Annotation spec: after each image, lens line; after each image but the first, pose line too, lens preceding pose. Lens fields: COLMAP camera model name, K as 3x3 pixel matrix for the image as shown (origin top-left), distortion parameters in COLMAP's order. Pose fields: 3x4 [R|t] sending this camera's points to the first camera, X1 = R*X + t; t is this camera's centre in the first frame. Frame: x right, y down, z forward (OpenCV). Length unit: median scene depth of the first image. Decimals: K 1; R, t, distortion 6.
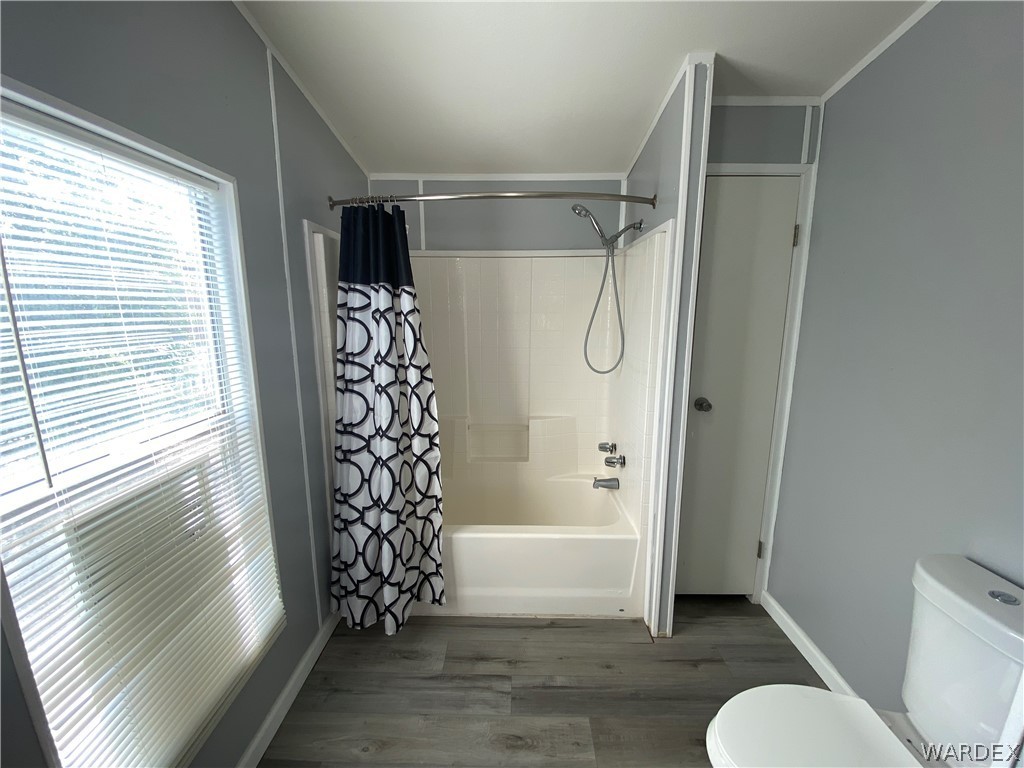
lens RADIAL K [[415.6, 0, 505.9], [0, 415.6, 380.4], [0, 0, 1]] dist [0.017615, -0.018318]
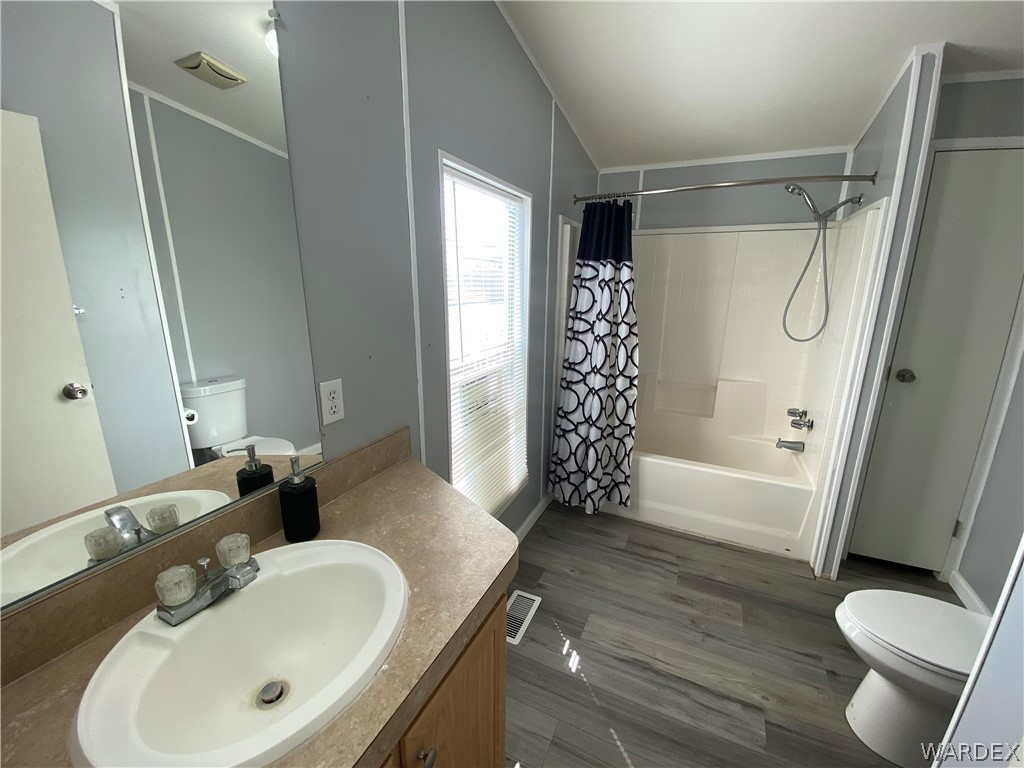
lens RADIAL K [[415.6, 0, 506.0], [0, 415.6, 380.7], [0, 0, 1]] dist [0.017615, -0.018318]
pose [[0.908951, 0.106694, -0.403020, -0.012306], [-0.079312, 0.993297, 0.084086, 0.065353], [0.409290, -0.044466, 0.911320, -0.358178]]
